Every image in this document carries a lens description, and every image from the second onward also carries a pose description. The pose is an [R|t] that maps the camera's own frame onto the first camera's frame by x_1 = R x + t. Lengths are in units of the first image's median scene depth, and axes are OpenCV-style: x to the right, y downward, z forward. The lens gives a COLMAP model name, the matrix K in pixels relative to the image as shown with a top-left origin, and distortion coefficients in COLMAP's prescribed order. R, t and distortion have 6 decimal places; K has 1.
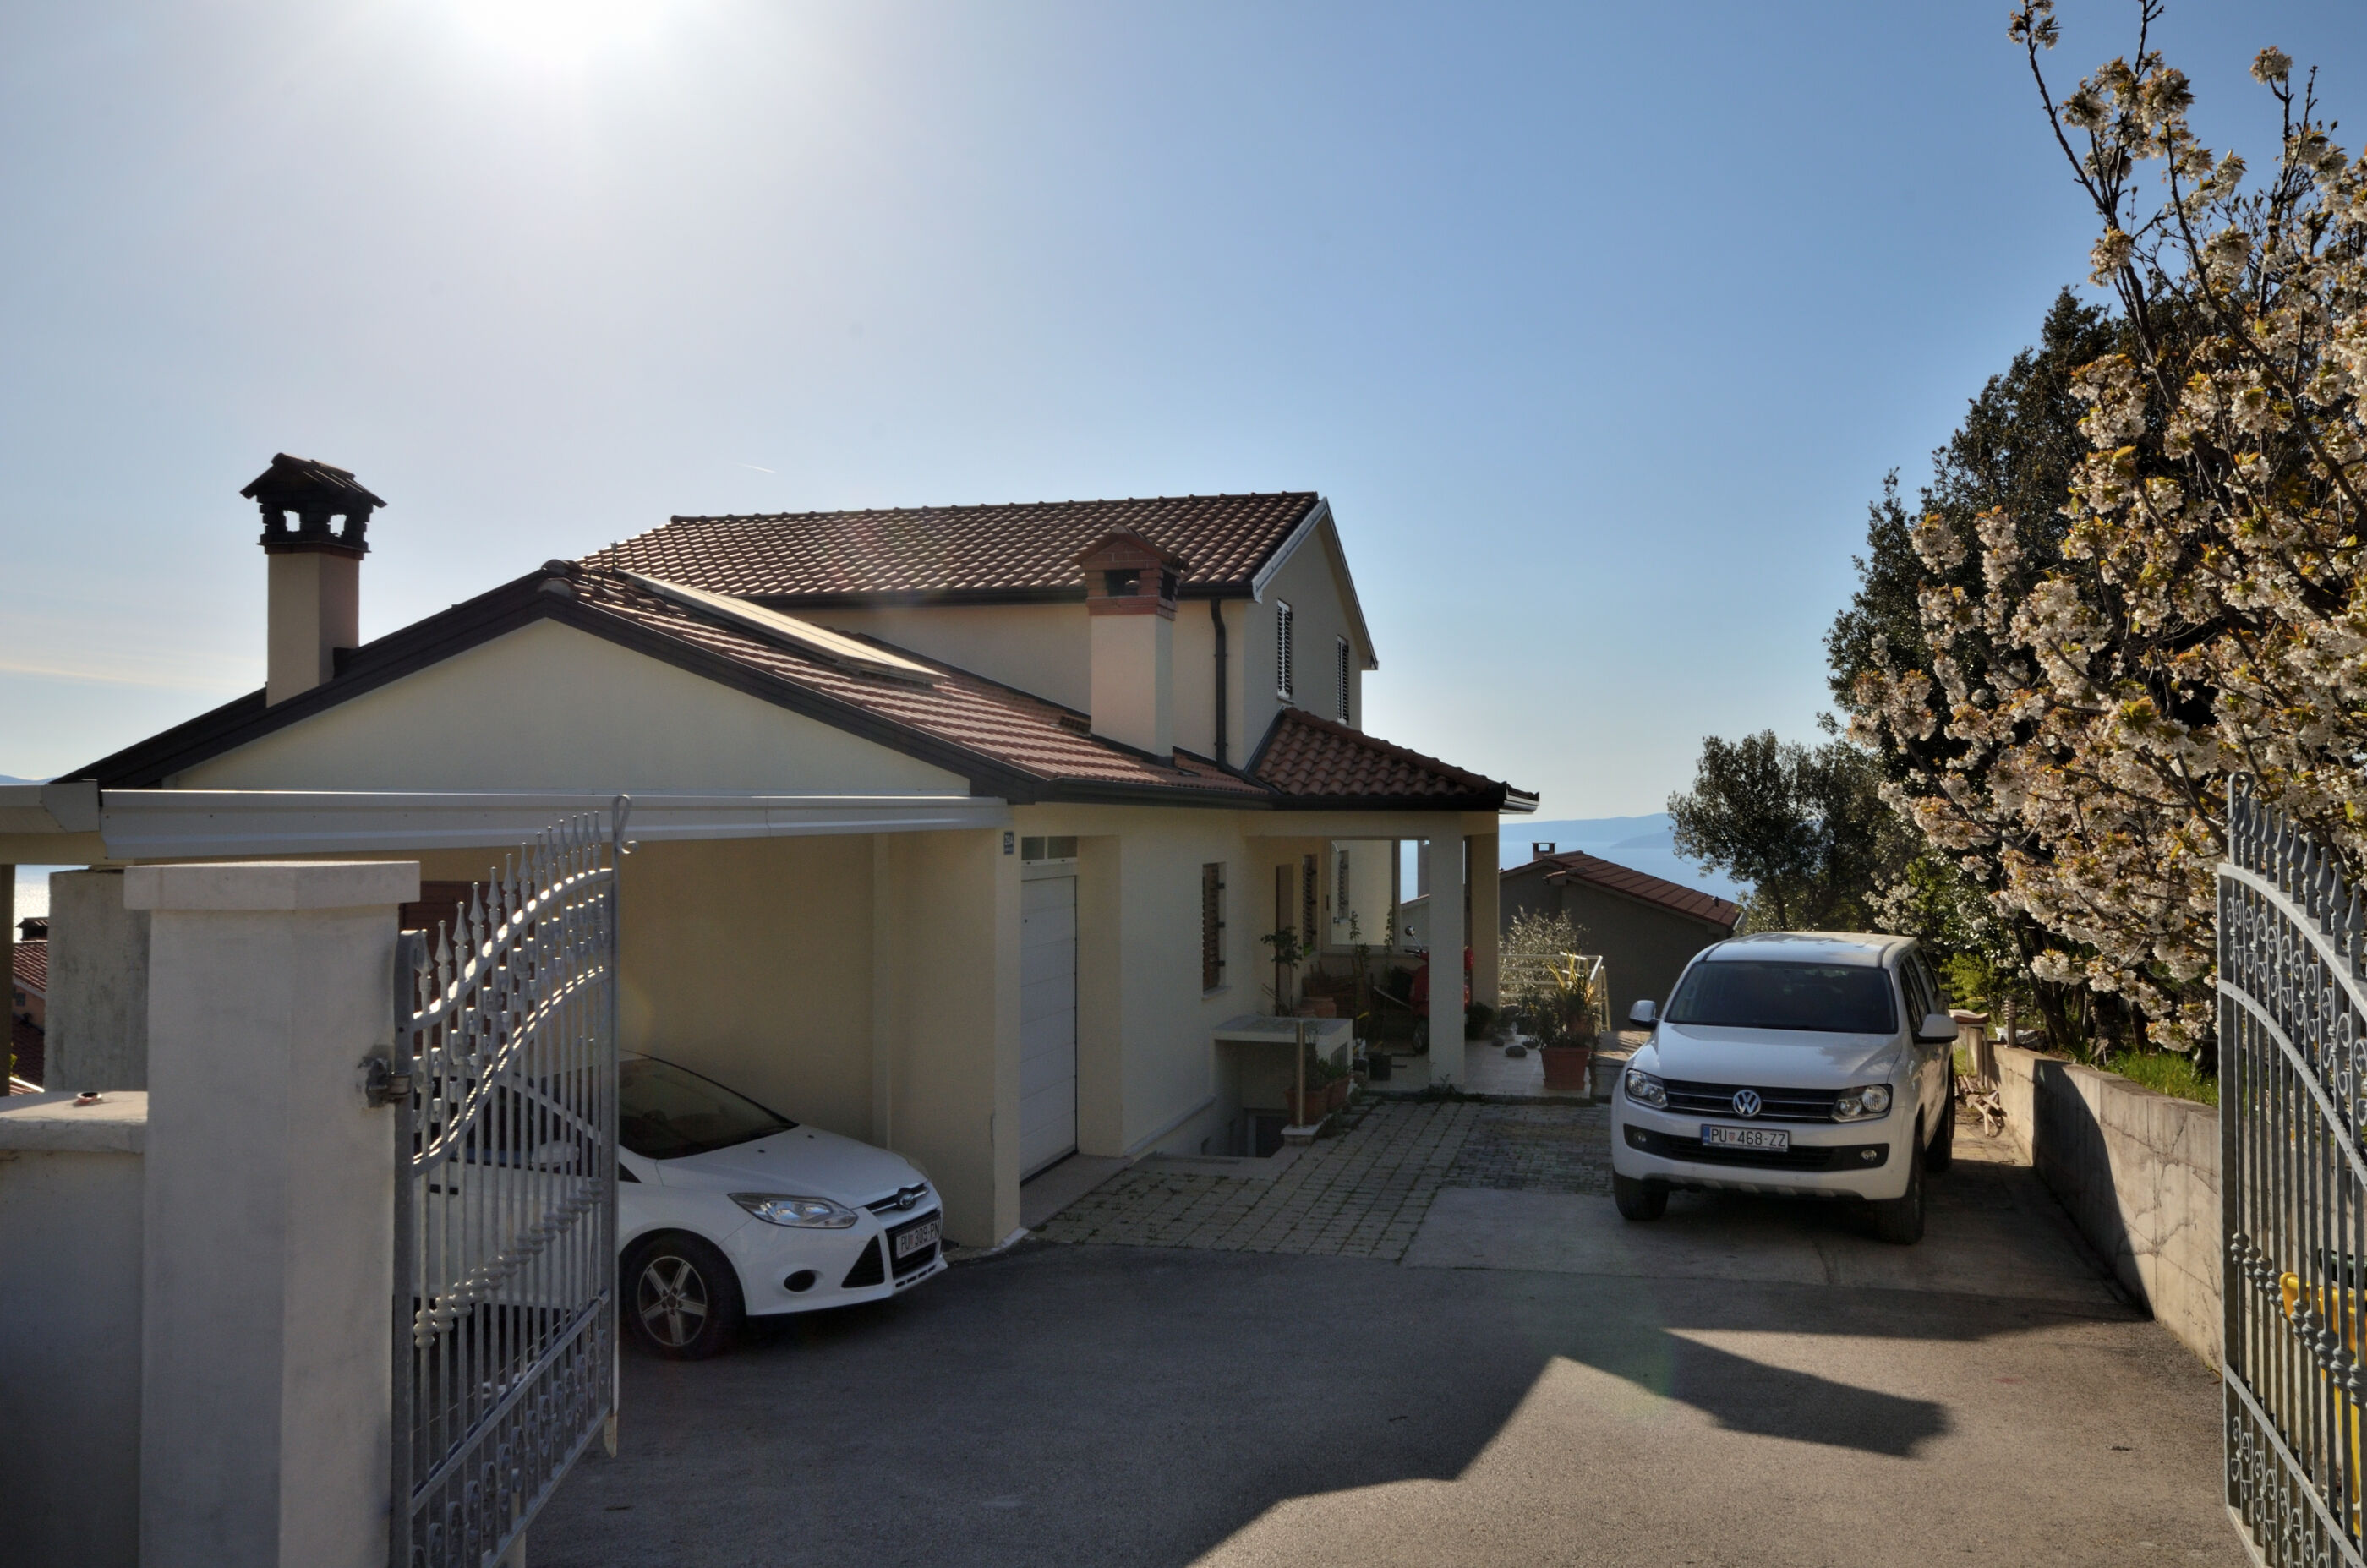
lens RADIAL K [[1773.1, 0, 1182.0], [0, 1773.1, 798.9], [0, 0, 1]] dist [0.005879, 0.000682]
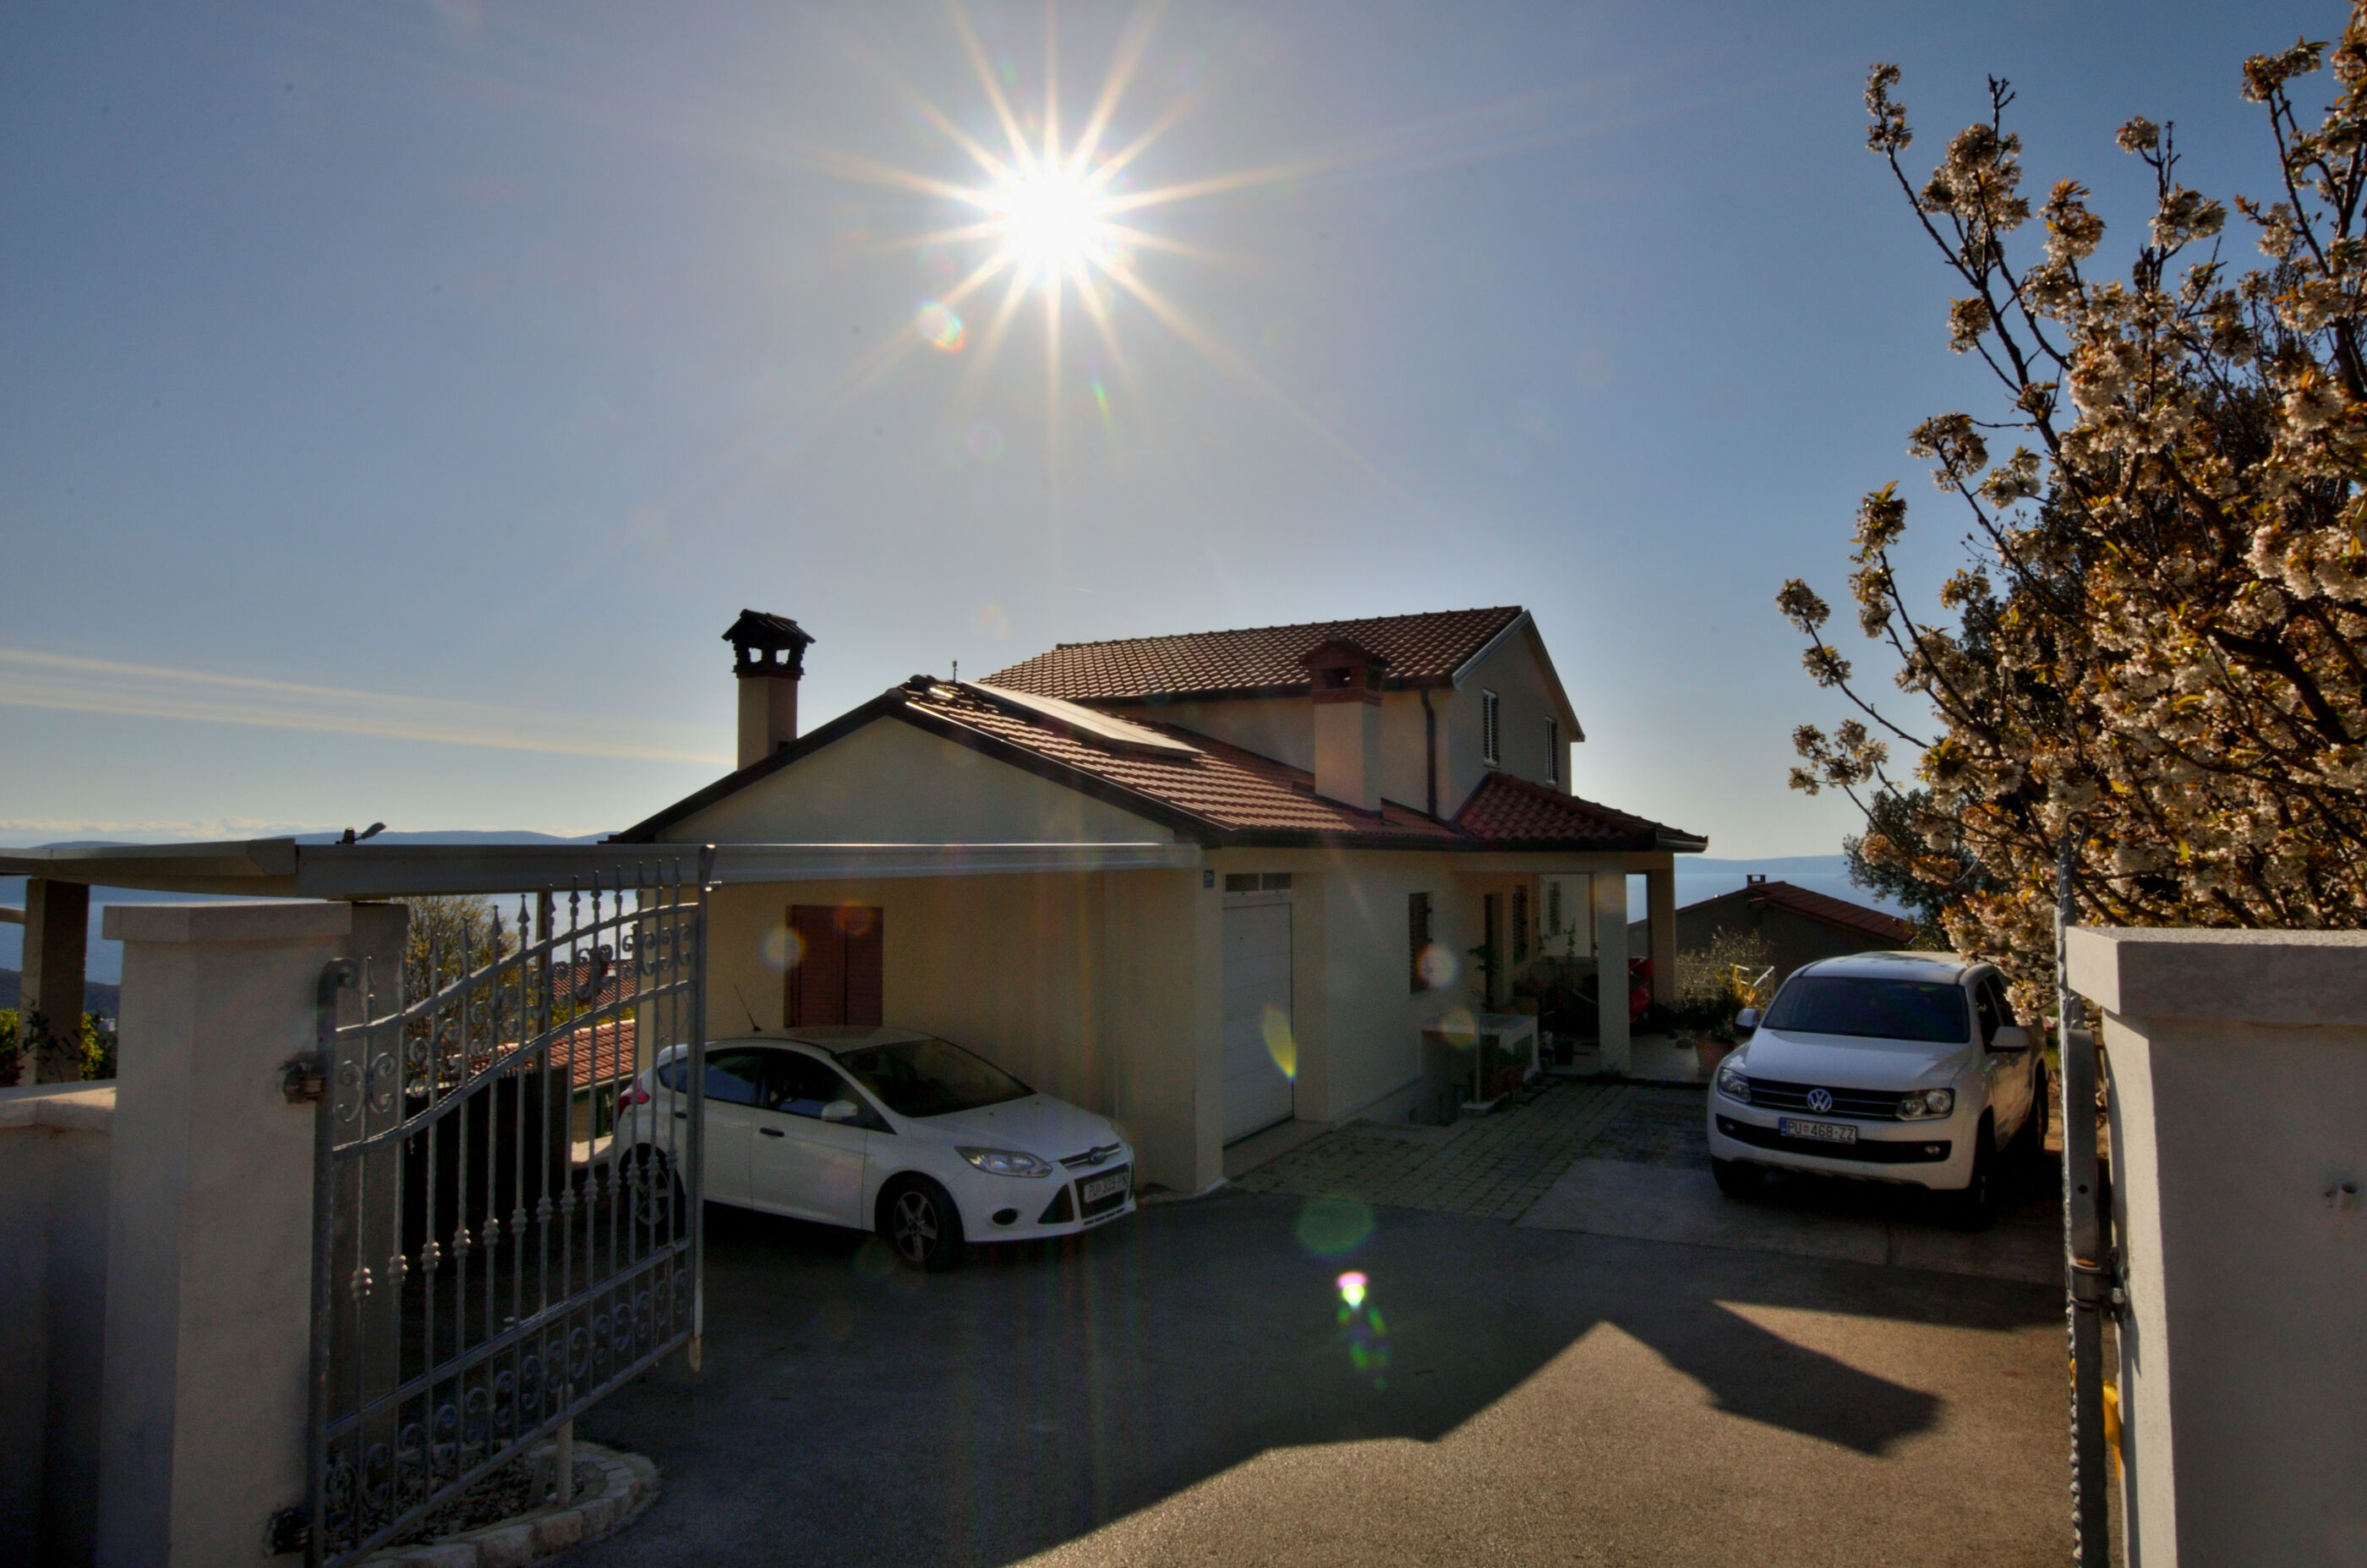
lens RADIAL K [[1292.7, 0, 1183.5], [0, 1292.7, 784.0], [0, 0, 1]] dist [-0.015780, 0.001557]
pose [[0.976582, -0.015251, -0.214605, 0.086658], [0.005455, 0.998919, -0.046166, -0.000681], [0.215077, 0.043914, 0.975609, 0.065853]]
